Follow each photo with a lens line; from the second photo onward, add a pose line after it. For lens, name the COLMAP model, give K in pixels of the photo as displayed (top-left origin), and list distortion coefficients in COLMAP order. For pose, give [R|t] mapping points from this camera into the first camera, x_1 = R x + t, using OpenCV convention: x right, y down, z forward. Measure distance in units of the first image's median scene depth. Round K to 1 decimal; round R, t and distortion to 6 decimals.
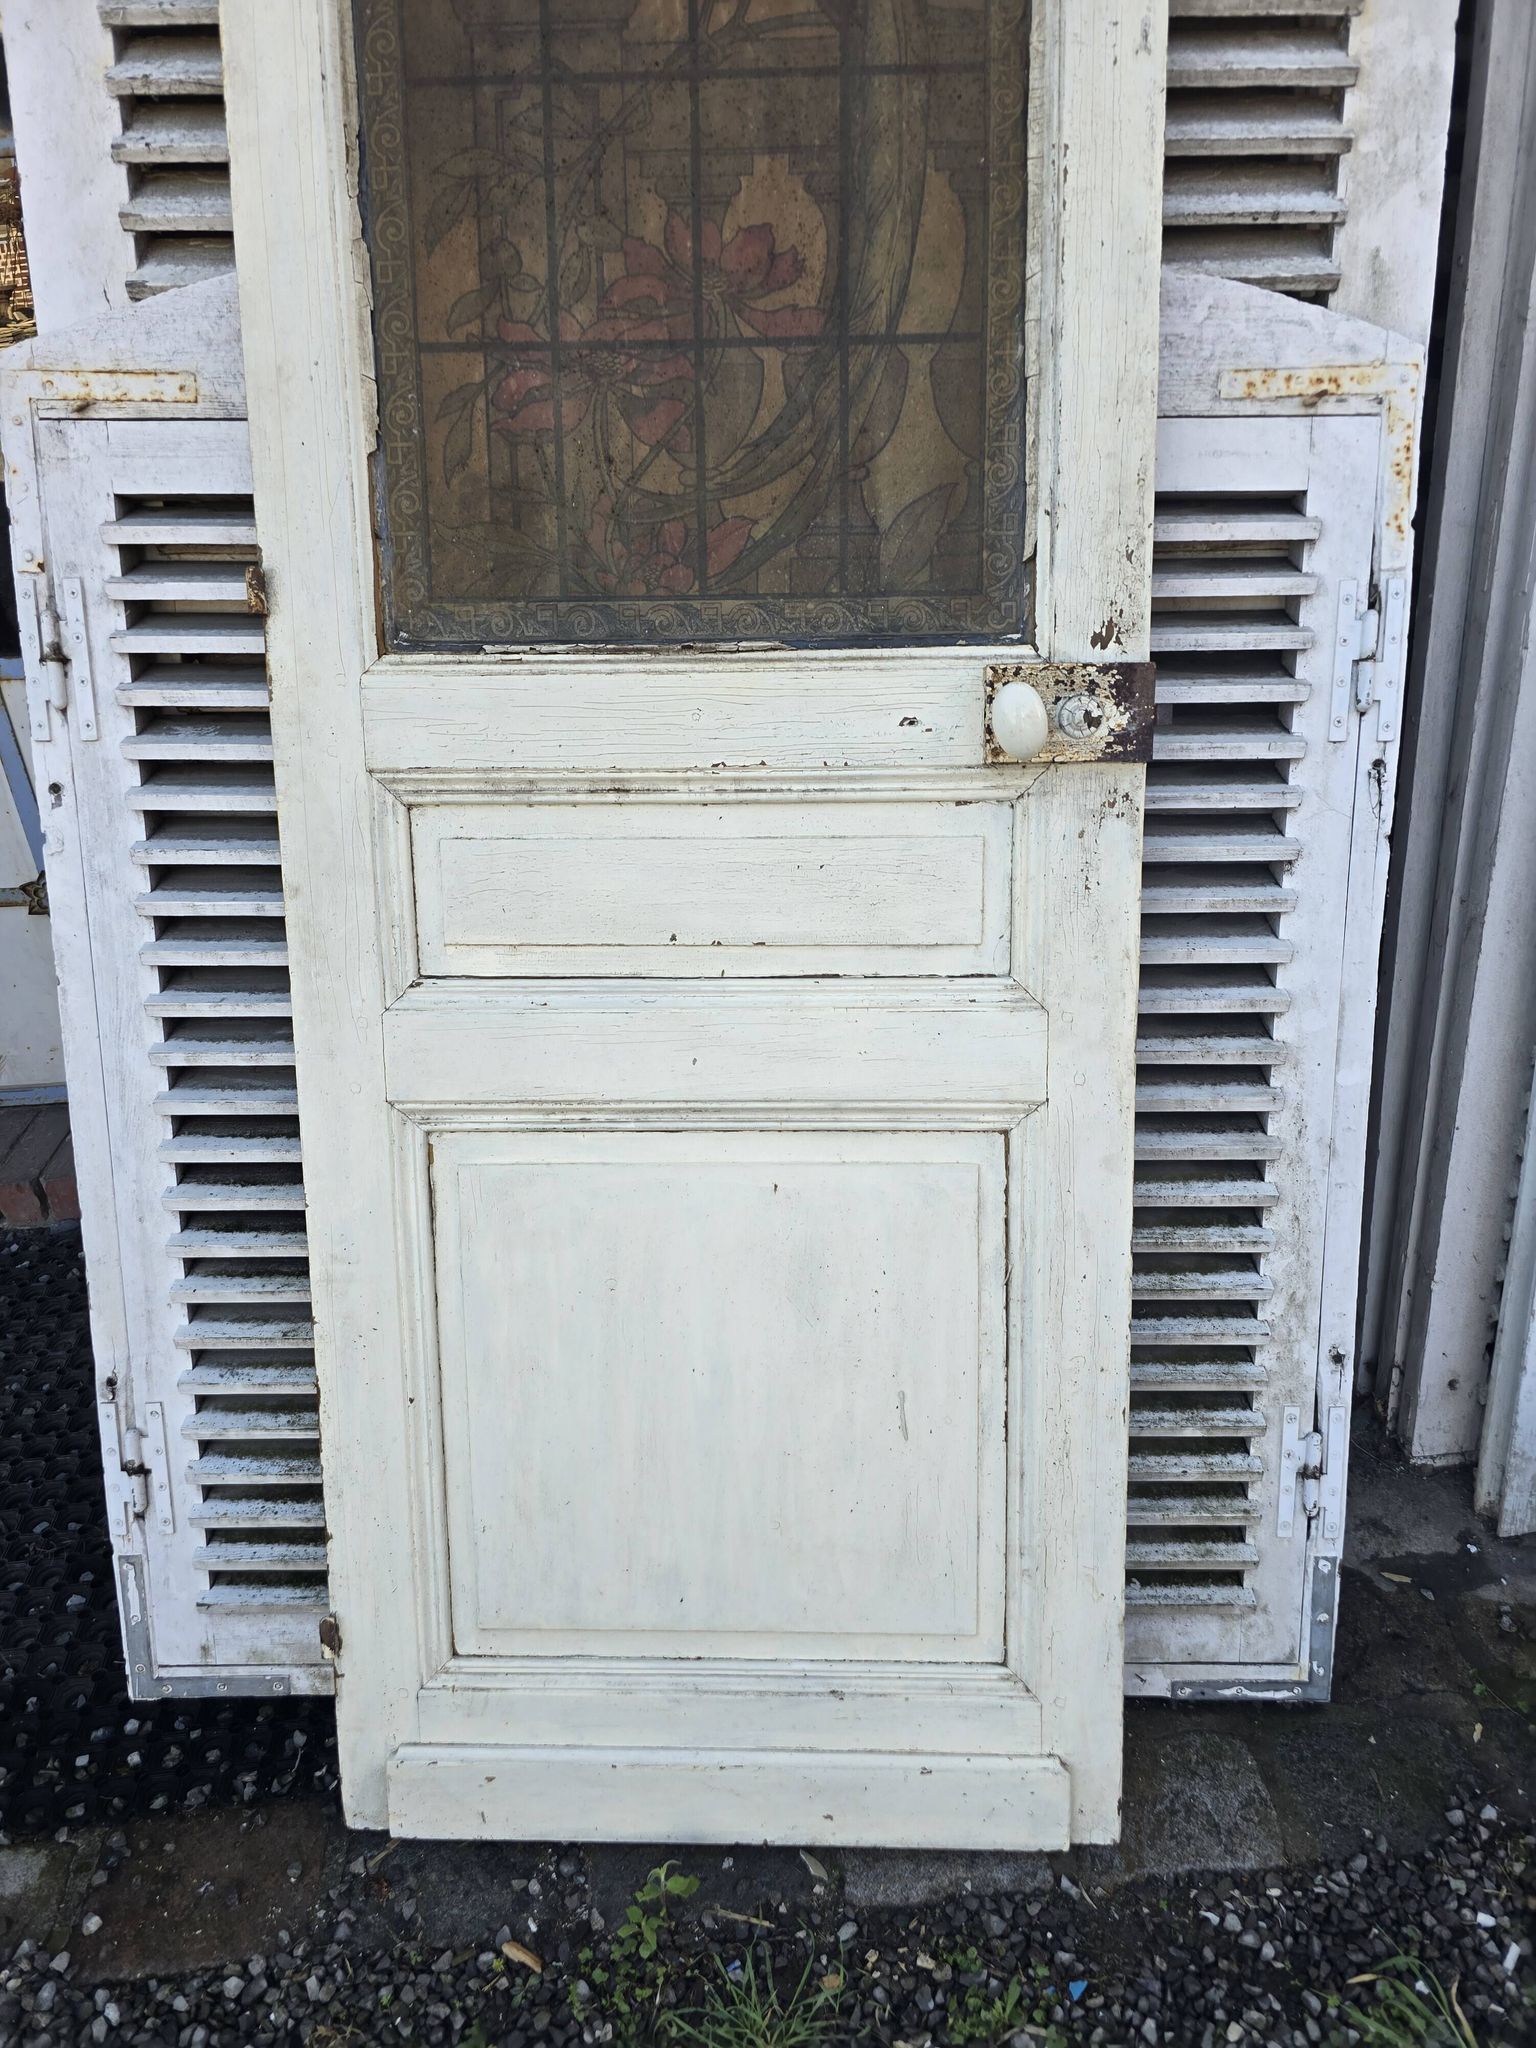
lens RADIAL K [[1373.6, 0, 787.4], [0, 1373.6, 1034.8], [0, 0, 1]] dist [0.044957, -0.046536]
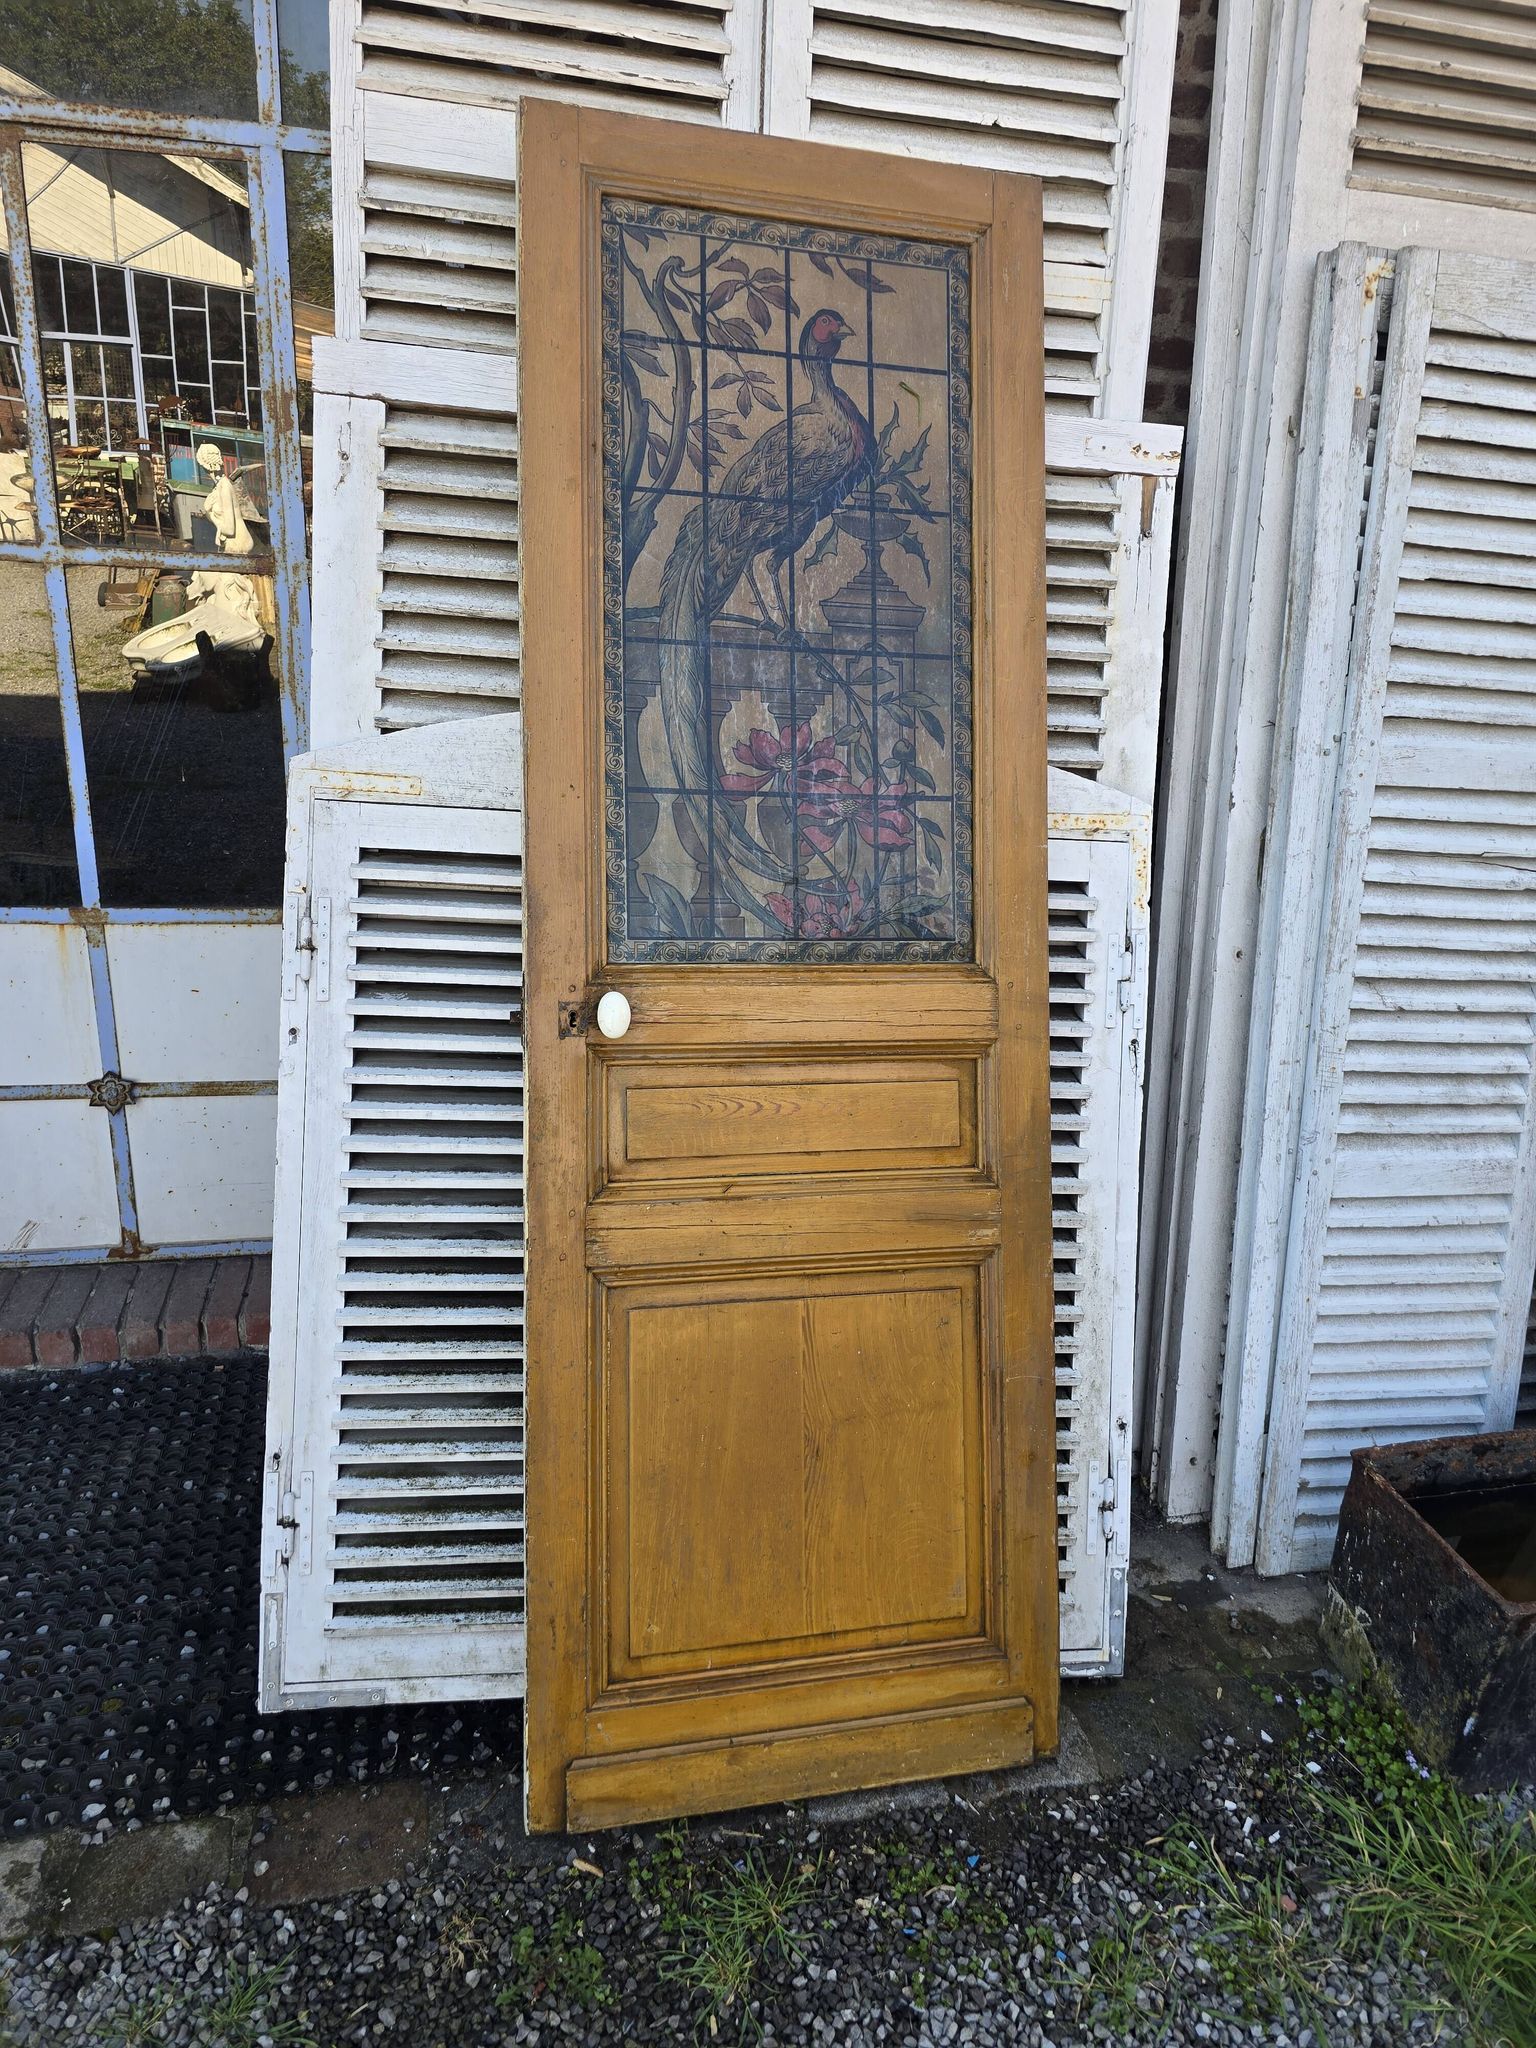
lens RADIAL K [[1373.6, 0, 758.3], [0, 1373.6, 998.5], [0, 0, 1]] dist [0.044957, -0.046536]
pose [[0.987583, 0.035088, 0.153132, -0.268813], [-0.009651, 0.986447, -0.163794, 0.025722], [-0.156803, 0.160282, 0.974537, -0.538749]]
